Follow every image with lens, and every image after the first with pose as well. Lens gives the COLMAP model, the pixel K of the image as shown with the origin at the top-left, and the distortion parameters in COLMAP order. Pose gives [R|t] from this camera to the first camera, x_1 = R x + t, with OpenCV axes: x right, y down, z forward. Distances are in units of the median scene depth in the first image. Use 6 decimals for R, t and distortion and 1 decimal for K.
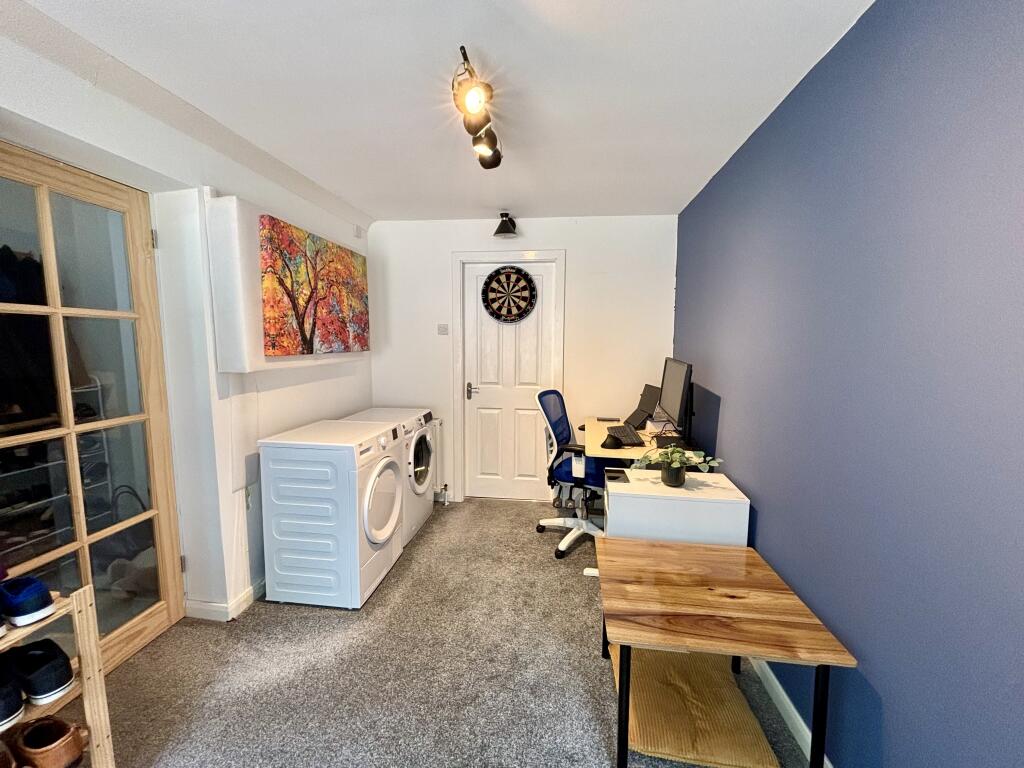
lens RADIAL K [[412.4, 0, 510.3], [0, 412.4, 383.1], [0, 0, 1]] dist [-0.003498, -0.000200]
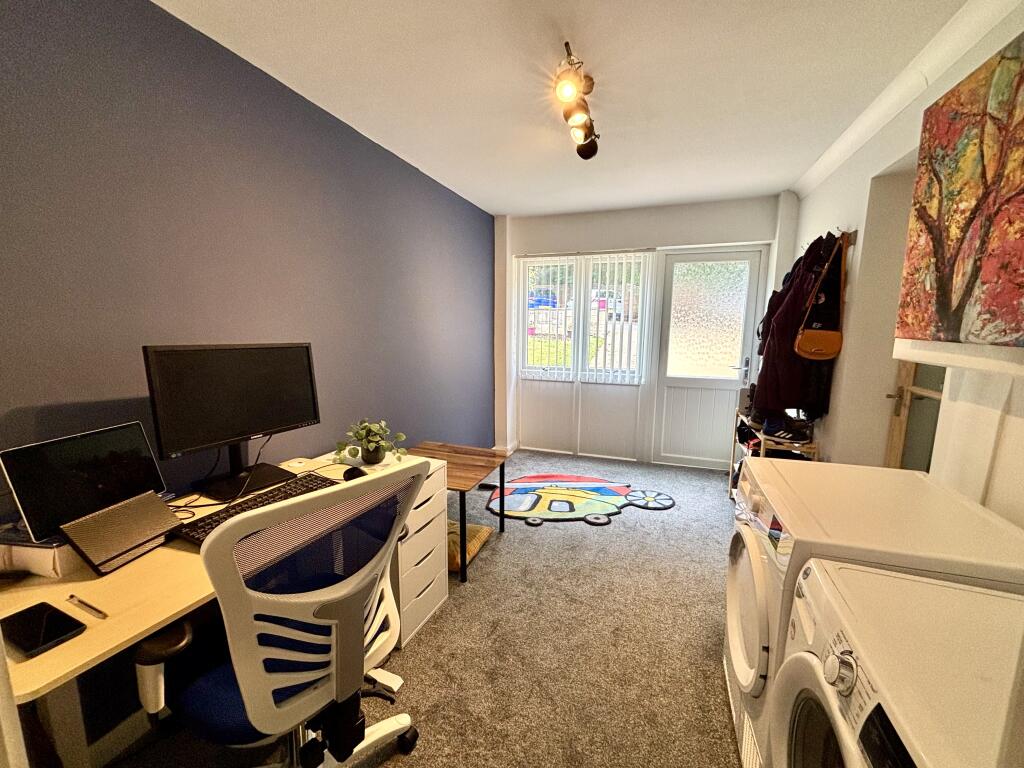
lens RADIAL K [[412.4, 0, 510.3], [0, 412.4, 385.2], [0, 0, 1]] dist [-0.003498, -0.000200]
pose [[-0.974855, -0.043166, 0.218619, -0.112202], [0.013978, 0.967282, 0.253318, -0.149529], [-0.222401, 0.250004, -0.942356, 1.582263]]
